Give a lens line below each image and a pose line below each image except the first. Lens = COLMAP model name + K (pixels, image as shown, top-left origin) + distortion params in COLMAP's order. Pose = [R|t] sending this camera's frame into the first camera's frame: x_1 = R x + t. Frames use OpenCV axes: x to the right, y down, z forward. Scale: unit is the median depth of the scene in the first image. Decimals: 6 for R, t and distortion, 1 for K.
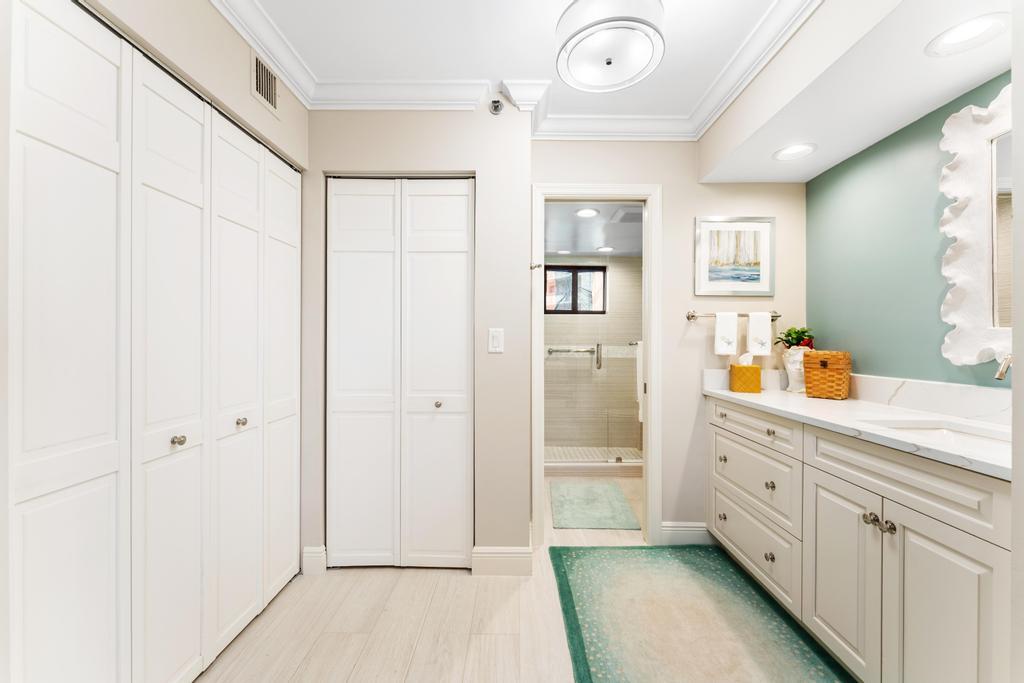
lens RADIAL K [[410.9, 0, 513.2], [0, 410.9, 342.0], [0, 0, 1]] dist [0.000690, -0.000883]
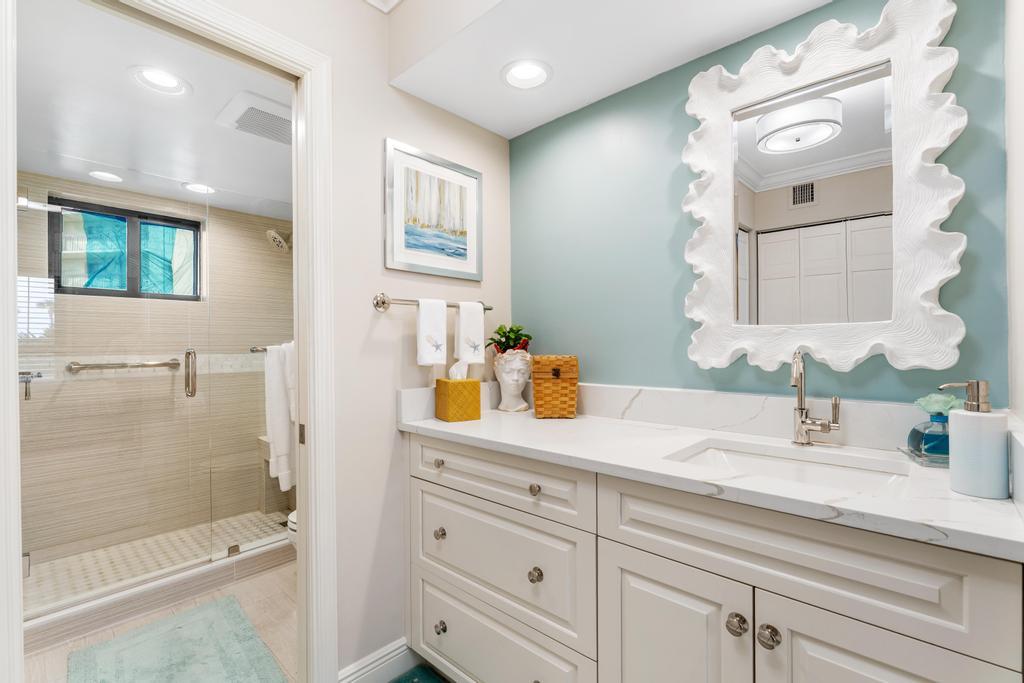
lens RADIAL K [[454.5, 0, 511.9], [0, 454.5, 343.4], [0, 0, 1]] dist [-0.001822, -0.000244]
pose [[0.670401, -0.007824, 0.741958, 0.074674], [0.012495, 0.999922, -0.000746, -0.000558], [-0.741894, 0.009771, 0.670446, 0.439624]]
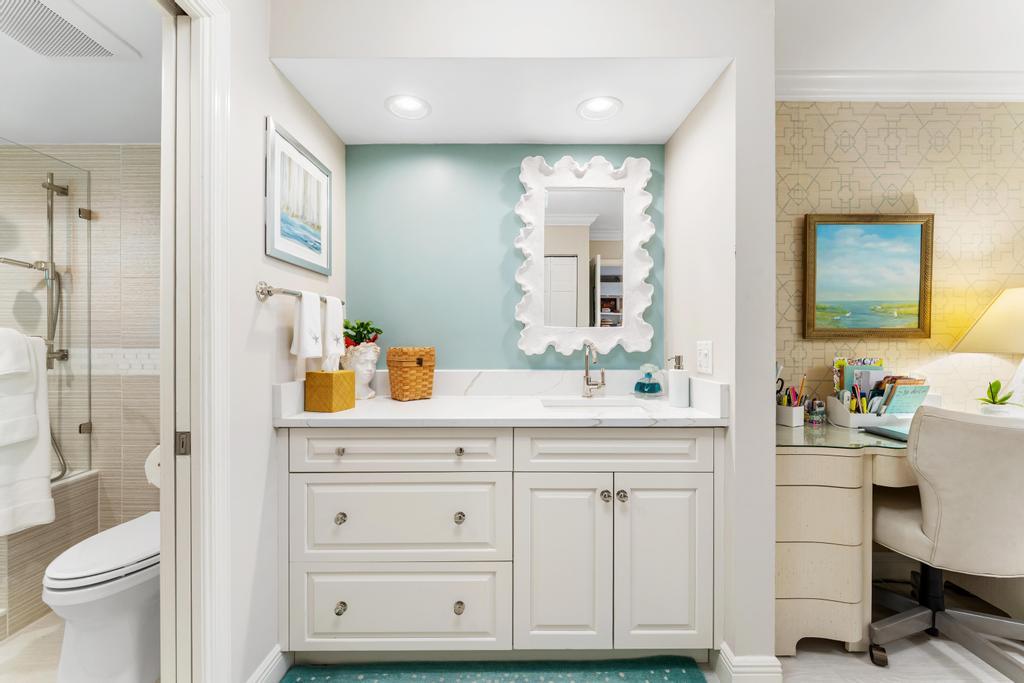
lens RADIAL K [[416.2, 0, 509.9], [0, 416.2, 338.2], [0, 0, 1]] dist [-0.000405, -0.000148]
pose [[-0.010351, -0.005016, 0.999934, -0.138569], [0.002465, 0.999984, 0.005042, -0.001659], [-0.999943, 0.002517, -0.010339, 0.709601]]
